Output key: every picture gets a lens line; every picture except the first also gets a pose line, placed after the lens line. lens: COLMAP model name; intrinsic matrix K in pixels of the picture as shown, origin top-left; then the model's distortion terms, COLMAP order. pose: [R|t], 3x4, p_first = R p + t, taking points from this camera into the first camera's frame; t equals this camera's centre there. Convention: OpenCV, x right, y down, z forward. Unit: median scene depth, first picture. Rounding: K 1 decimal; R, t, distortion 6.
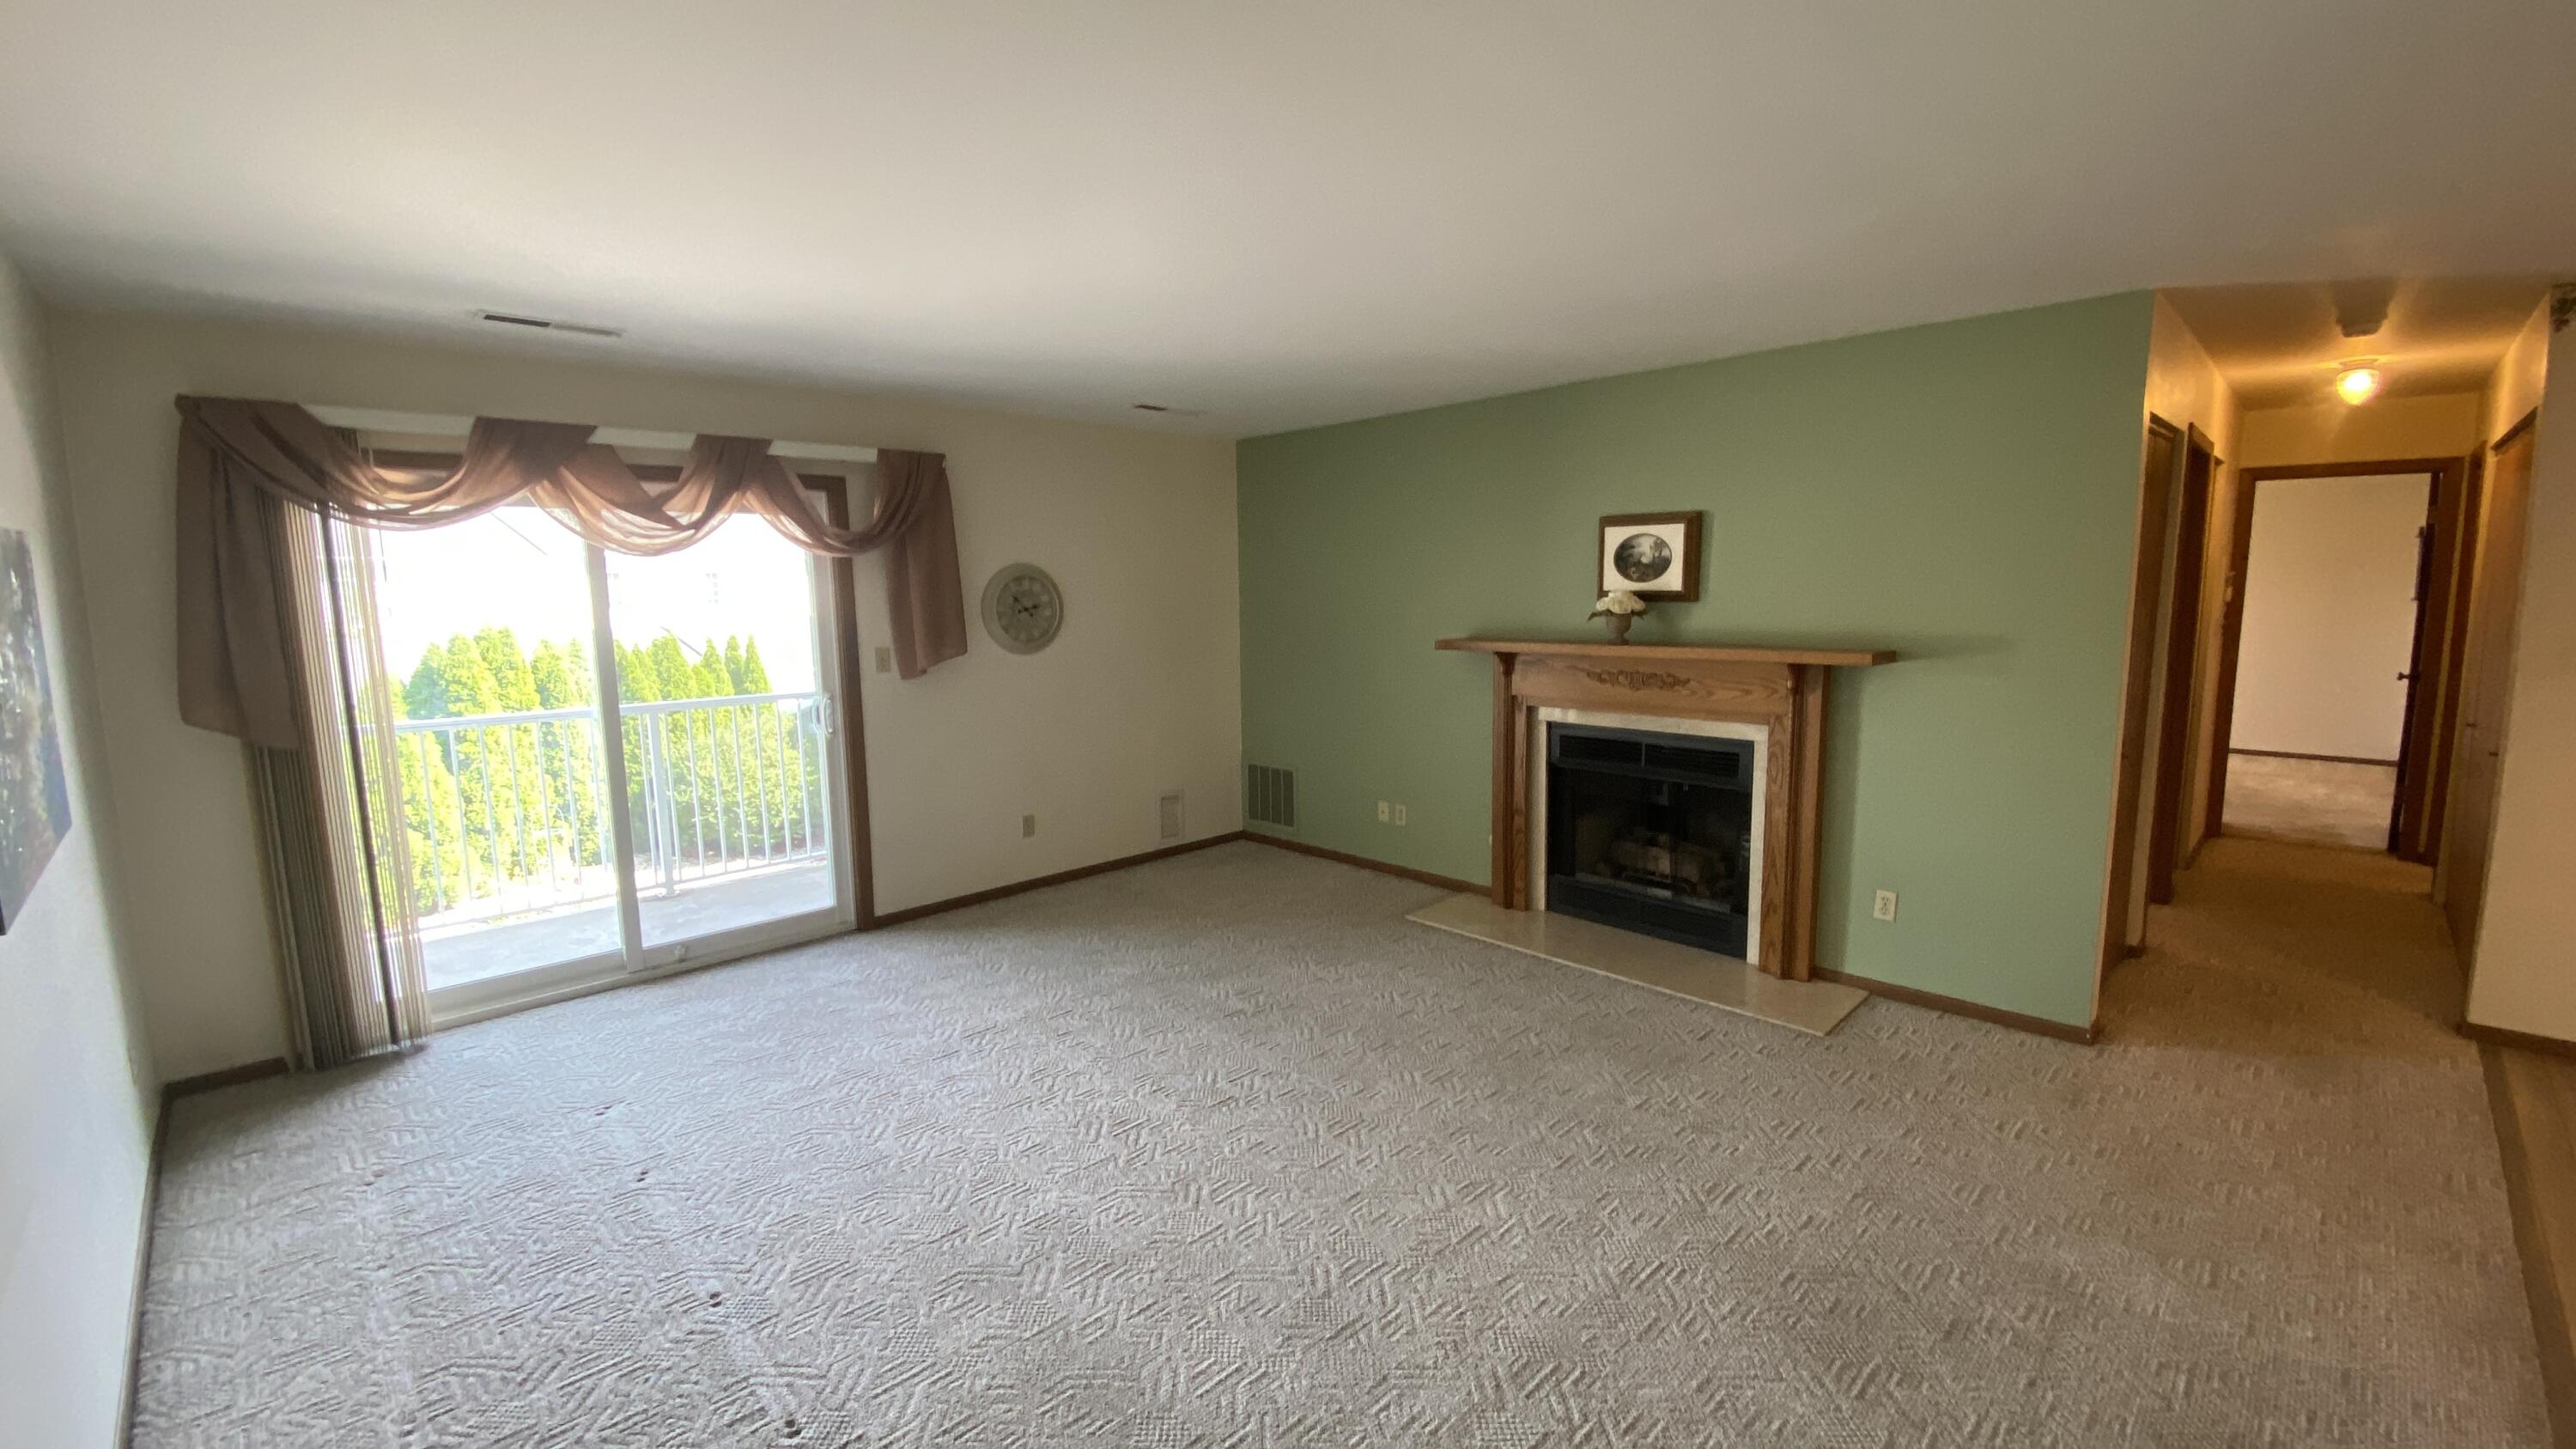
lens RADIAL K [[1038.8, 0, 1289.6], [0, 1038.8, 704.3], [0, 0, 1]] dist [0.024315, -0.020754]
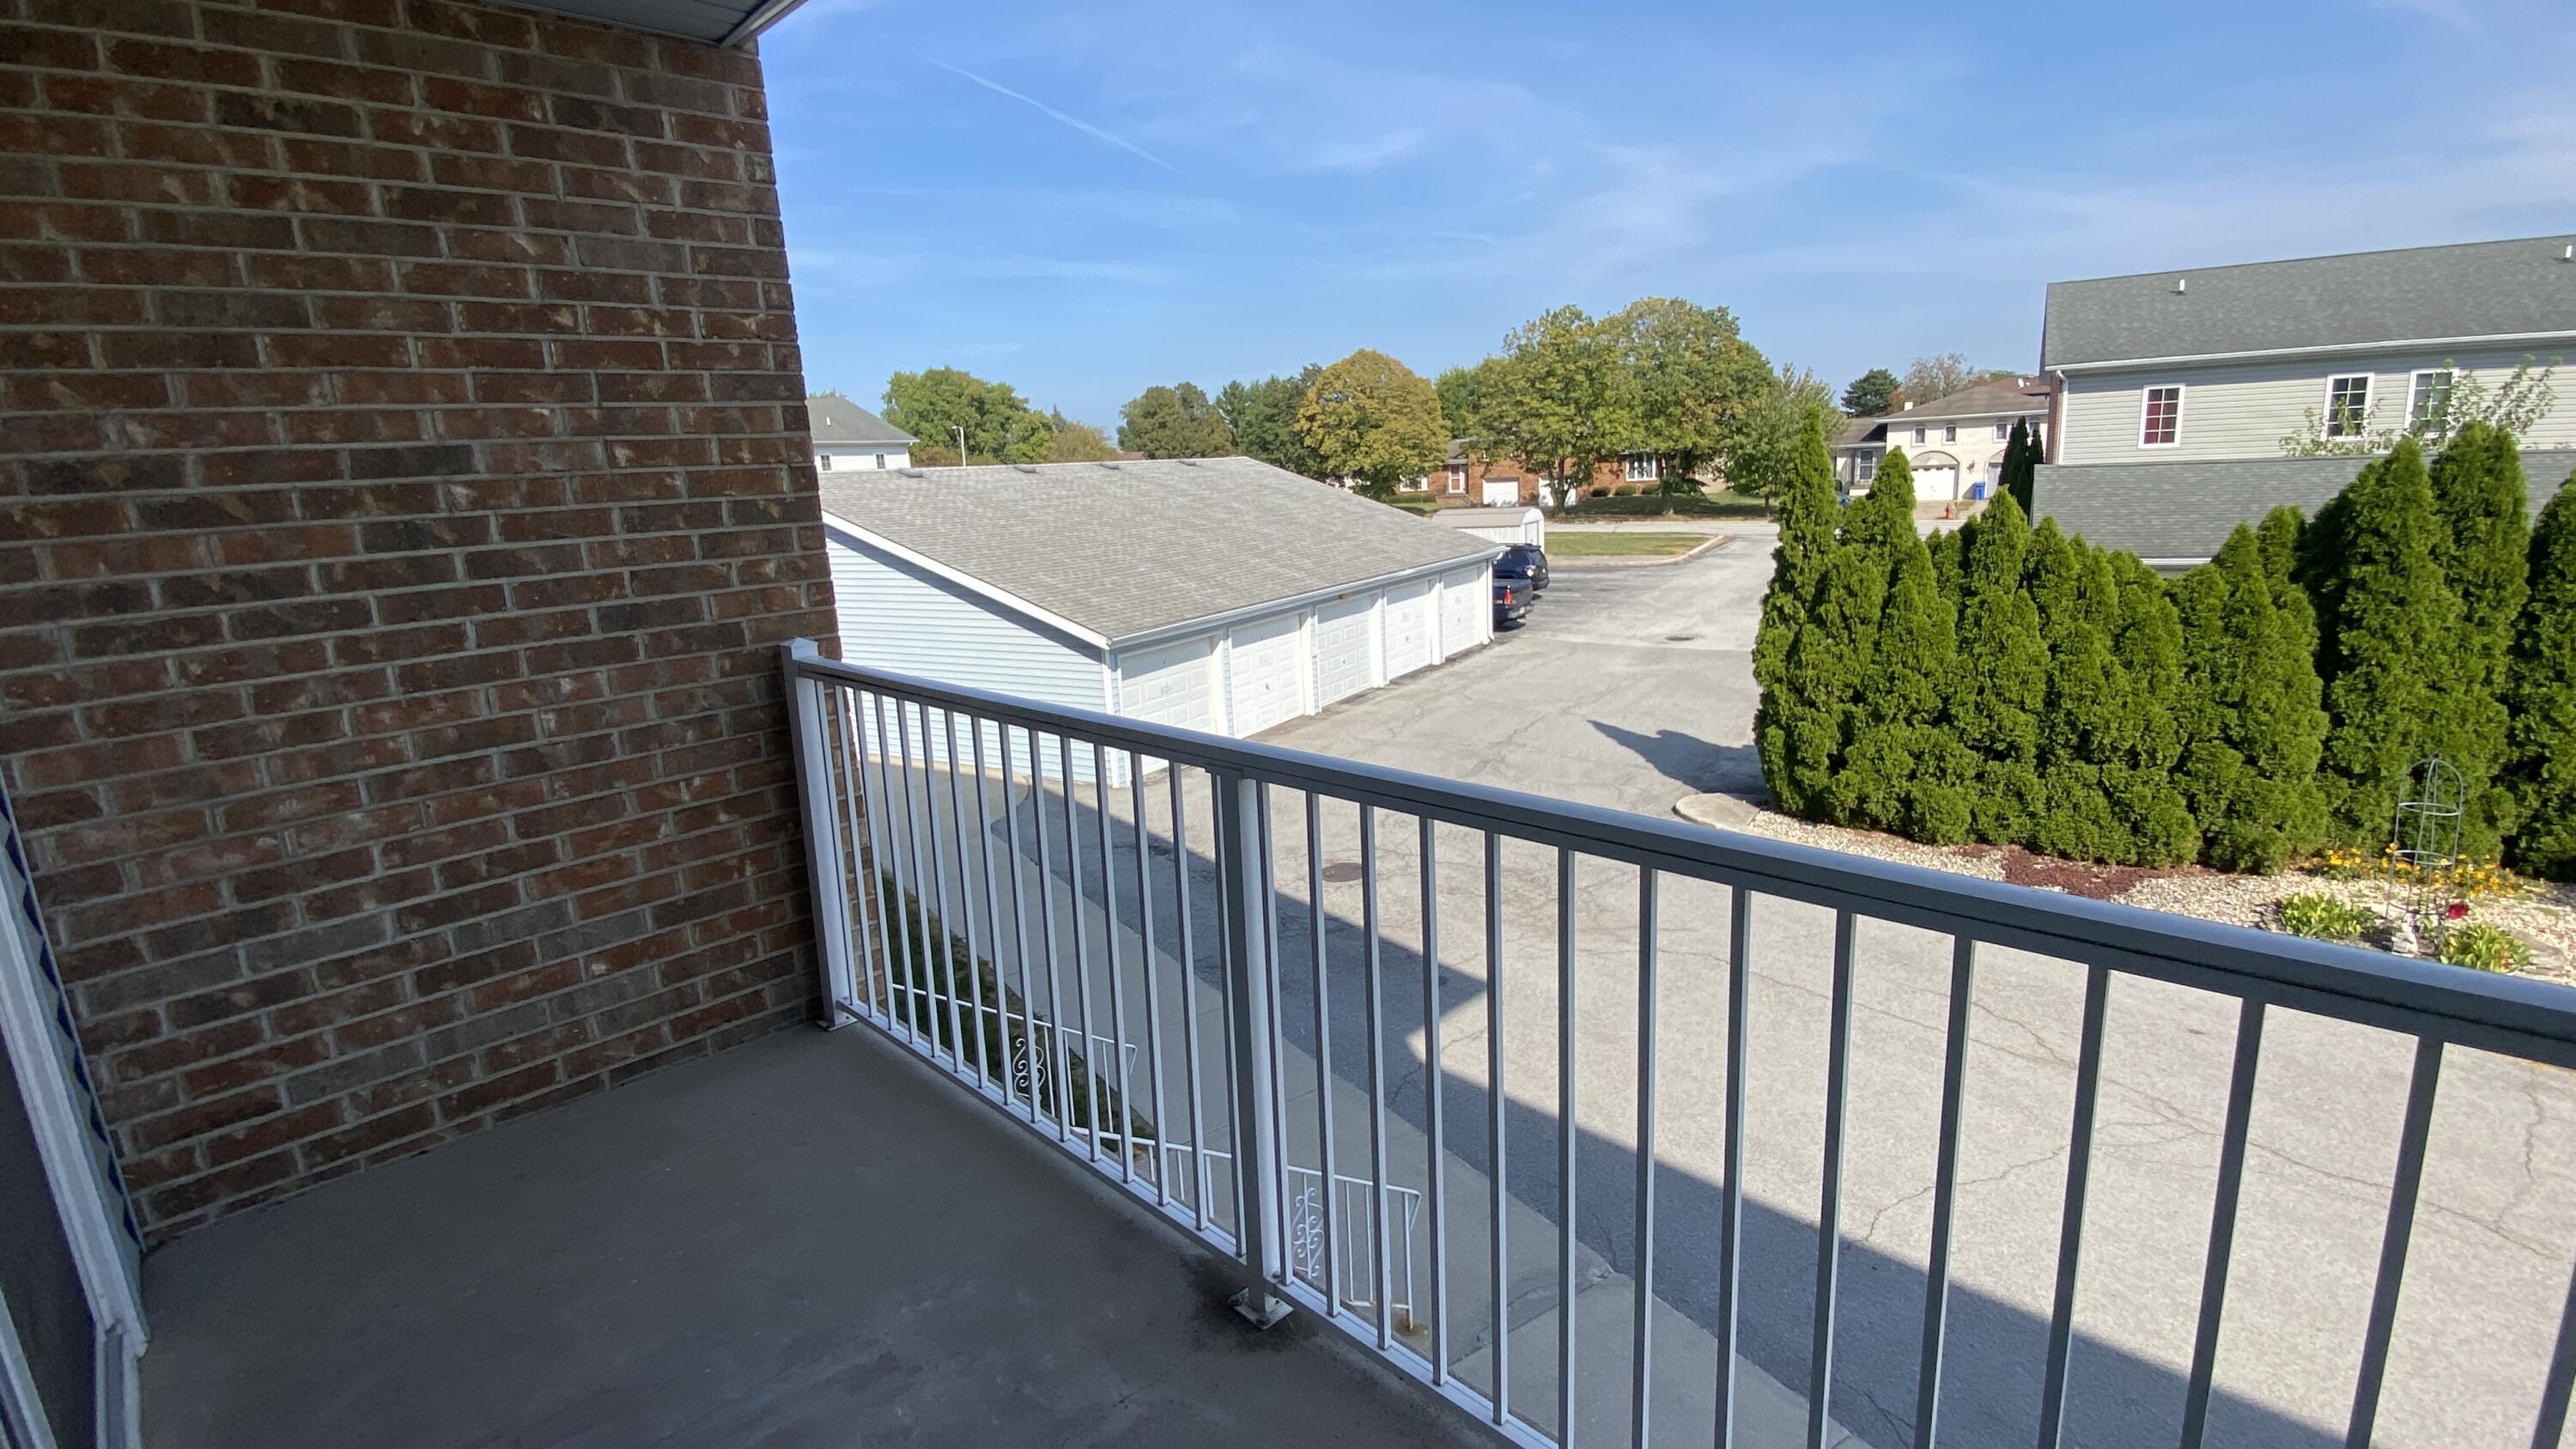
lens RADIAL K [[1190.6, 0, 1288.0], [0, 1190.6, 724.5], [0, 0, 1]] dist [-0.000705, -0.000177]
pose [[0.011547, 0.229915, -0.973142, -0.319045], [-0.064808, 0.971333, 0.228718, -0.108616], [0.997831, 0.060426, 0.026116, 1.253101]]
